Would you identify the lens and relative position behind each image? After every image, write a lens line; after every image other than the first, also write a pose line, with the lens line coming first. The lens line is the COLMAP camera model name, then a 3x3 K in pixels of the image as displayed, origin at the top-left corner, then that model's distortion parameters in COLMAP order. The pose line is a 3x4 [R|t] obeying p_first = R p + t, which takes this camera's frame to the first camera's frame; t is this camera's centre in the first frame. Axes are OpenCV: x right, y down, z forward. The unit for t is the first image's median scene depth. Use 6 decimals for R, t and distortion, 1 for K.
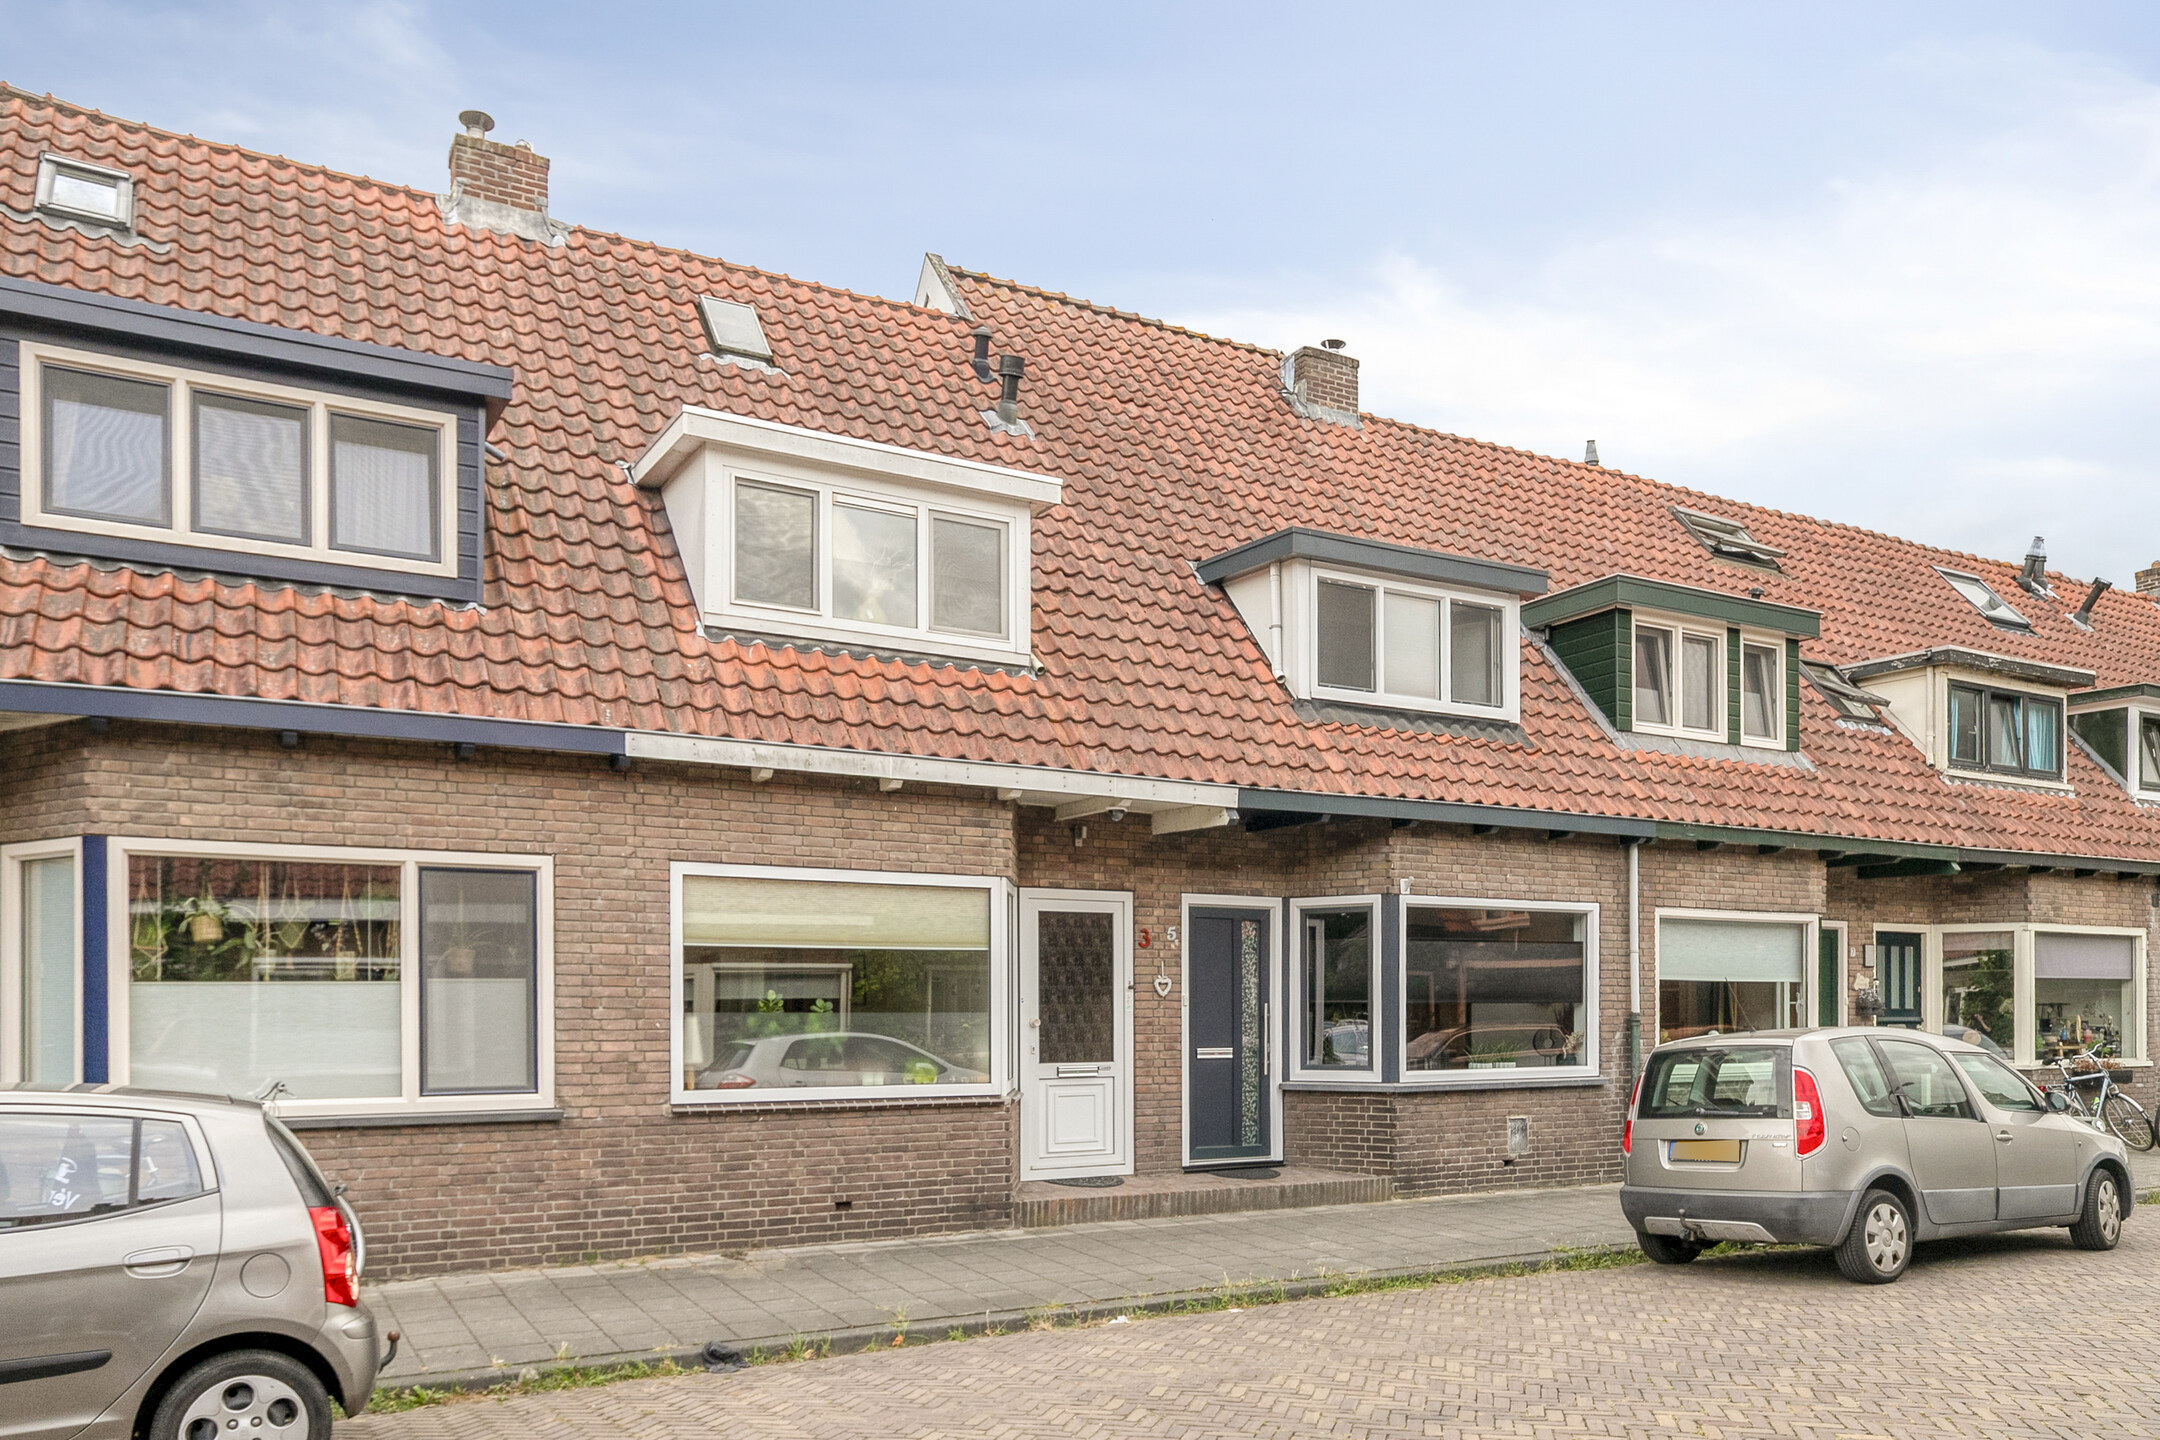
lens RADIAL K [[1587.3, 0, 1056.4], [0, 1587.3, 987.2], [0, 0, 1]] dist [0.002666, 0.001905]
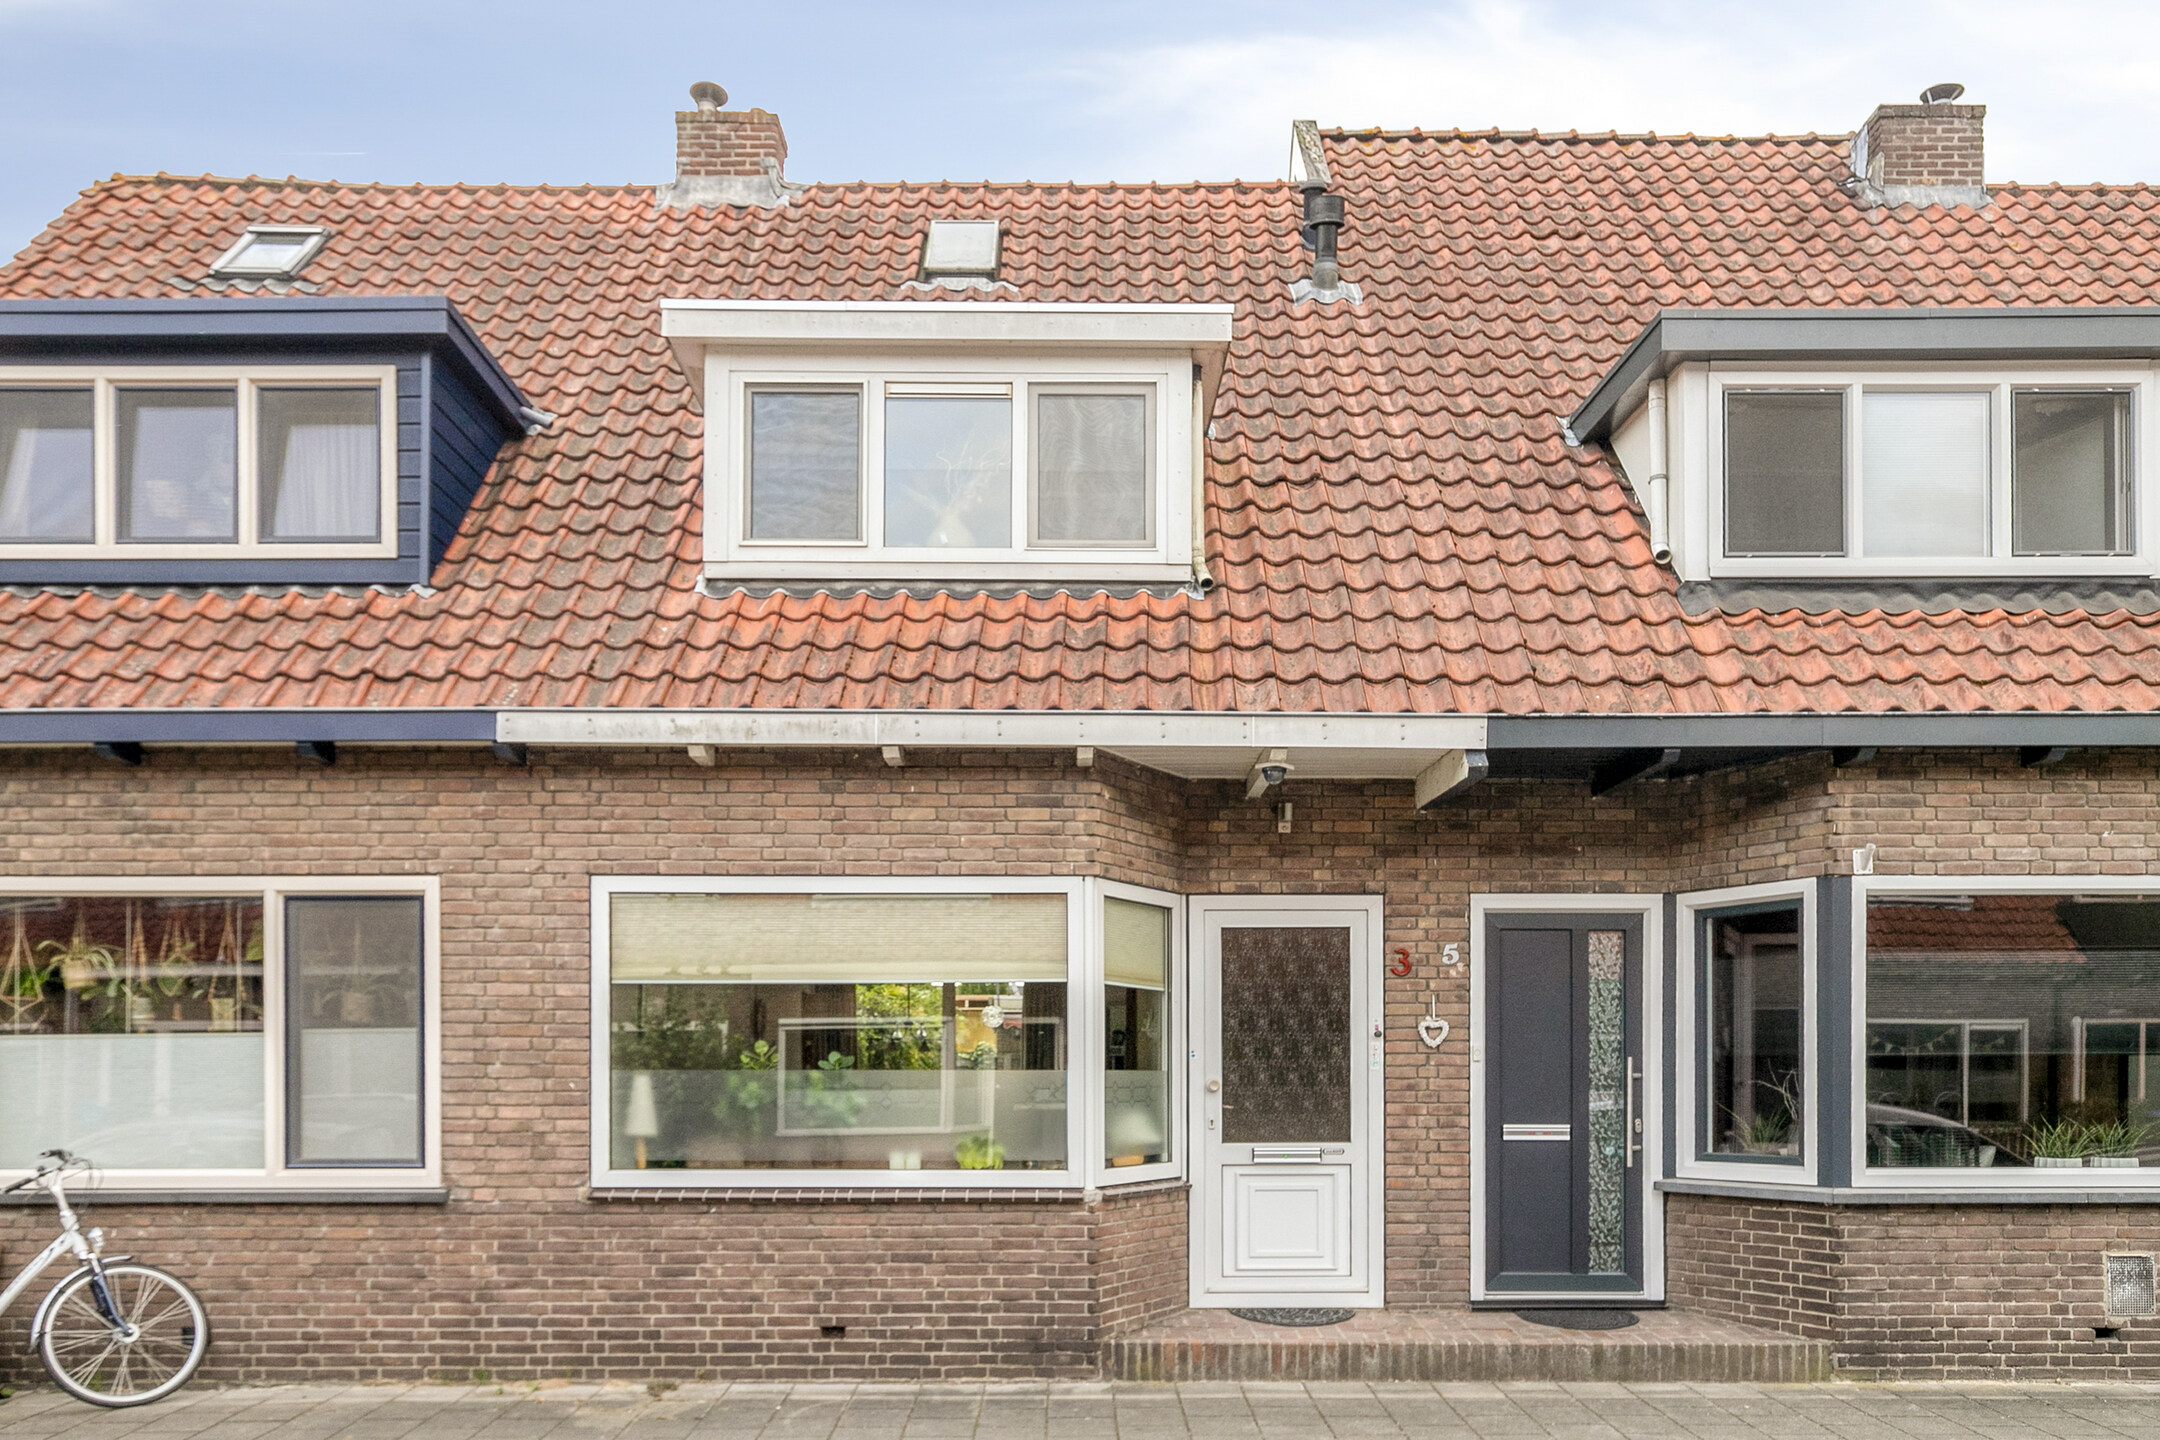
lens RADIAL K [[1486.9, 0, 1089.4], [0, 1486.9, 1065.5], [0, 0, 1]] dist [0.002401, -0.002148]
pose [[0.864069, -0.003216, -0.503363, 0.277250], [0.007035, 0.999959, 0.005687, 0.009404], [0.503324, -0.008455, 0.864057, 0.404846]]
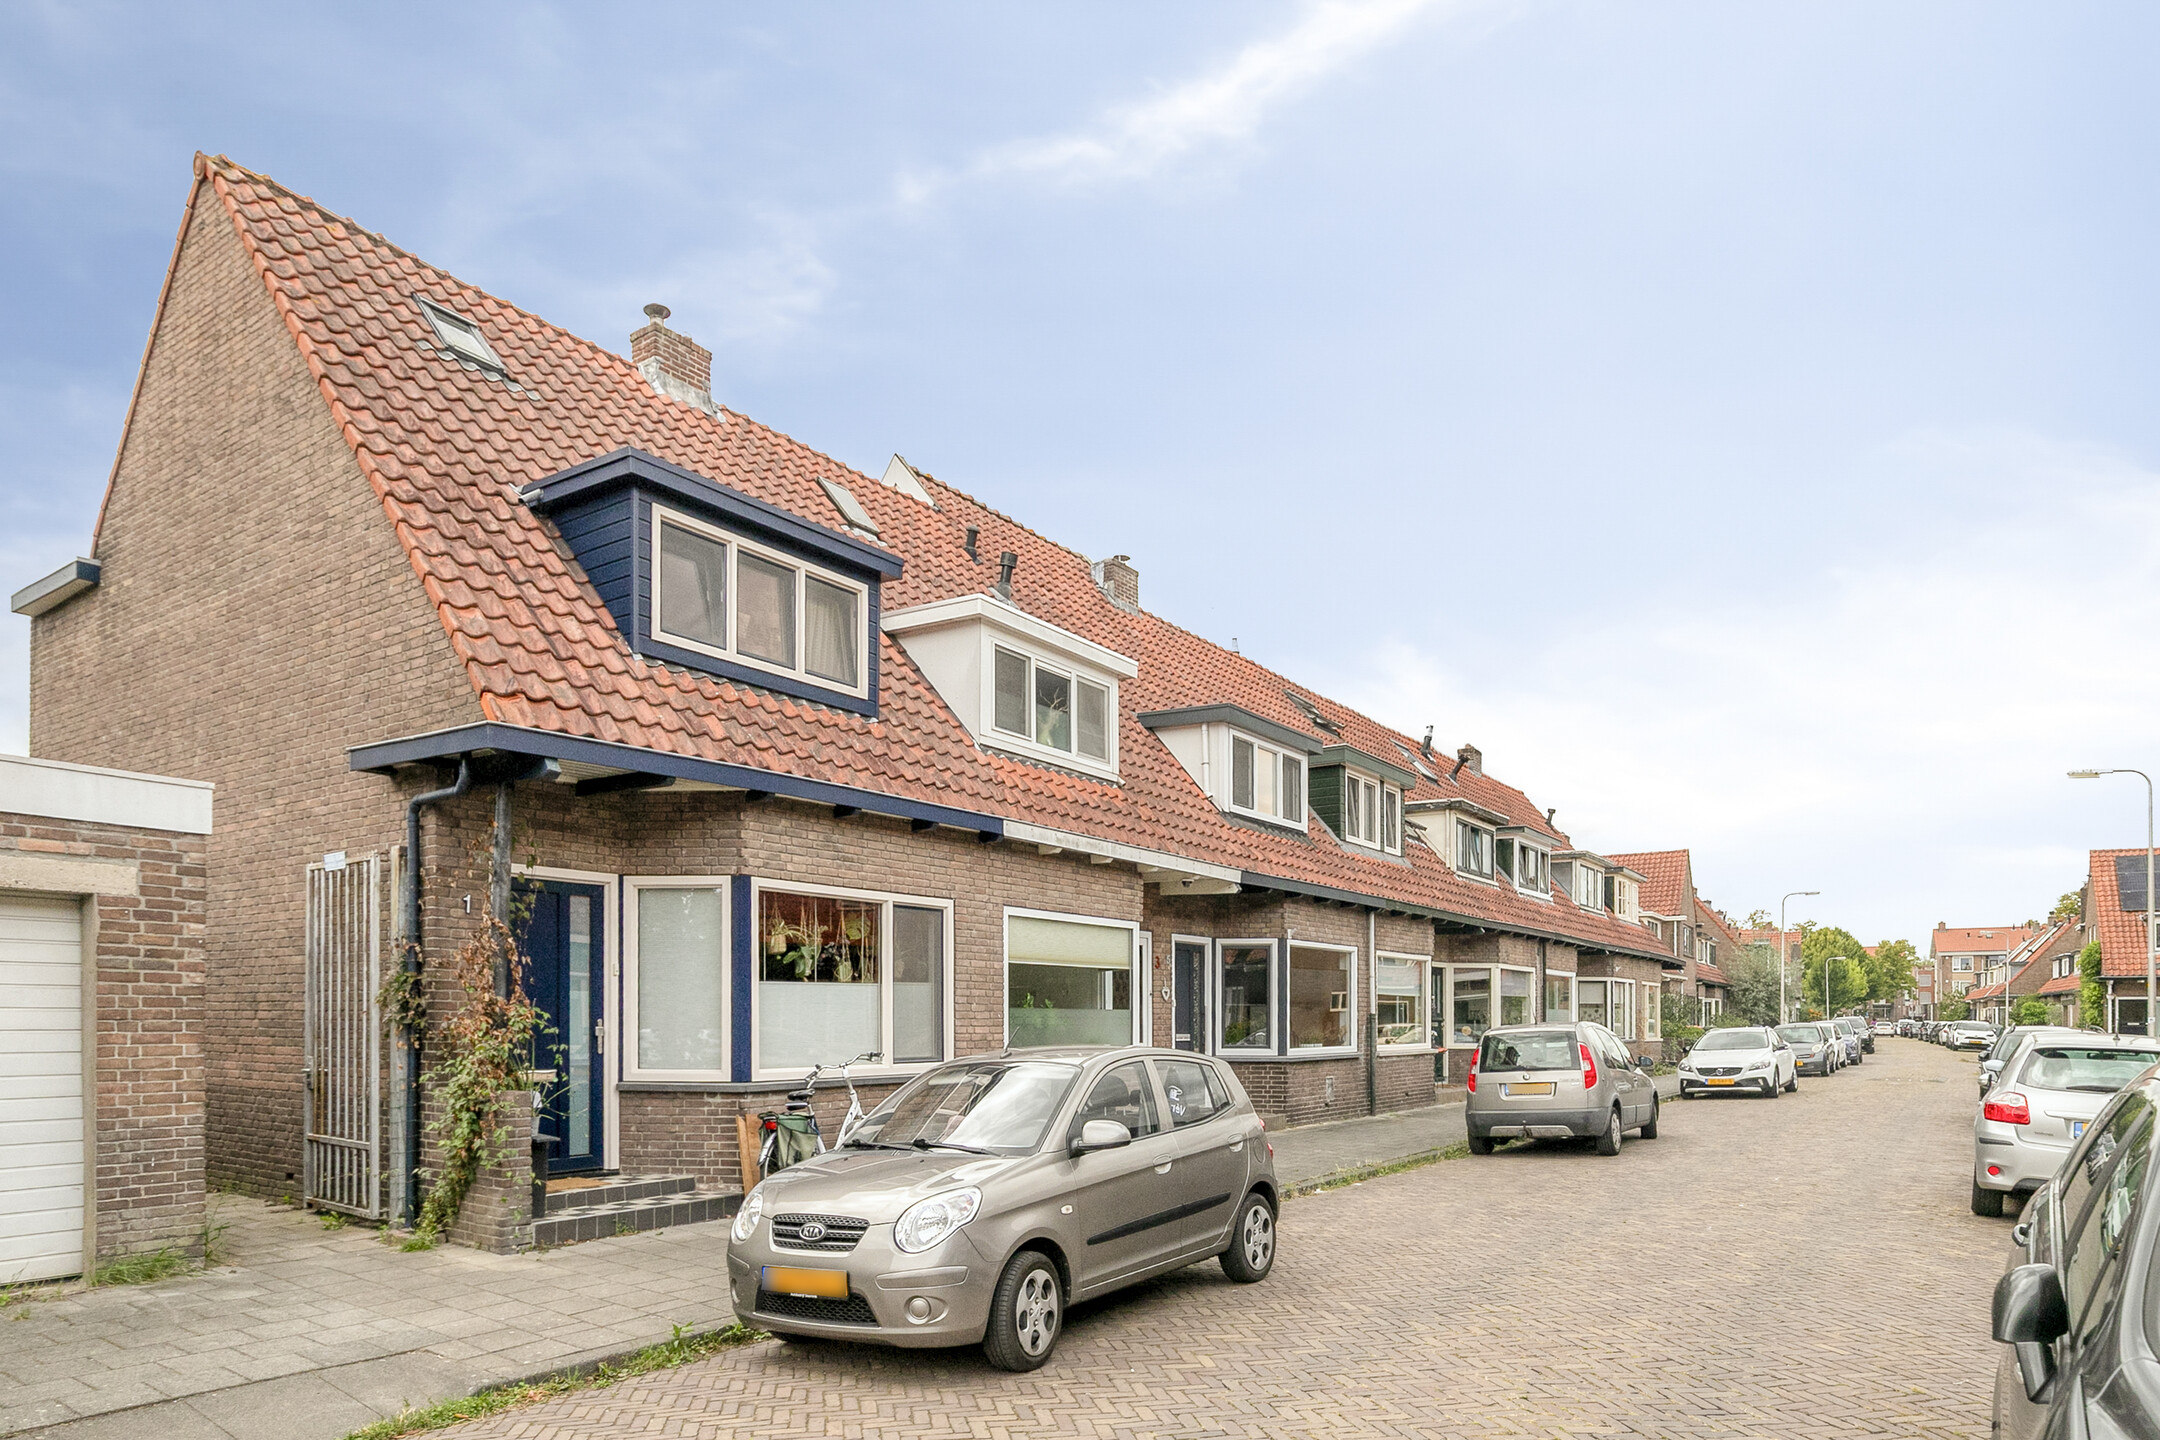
lens RADIAL K [[1300.4, 0, 1089.2], [0, 1300.4, 986.8], [0, 0, 1]] dist [-0.001339, -0.000369]
pose [[0.901688, 0.015262, 0.432117, -0.571774], [-0.011818, 0.999873, -0.010654, 0.007034], [-0.432225, 0.004500, 0.901754, -0.105954]]
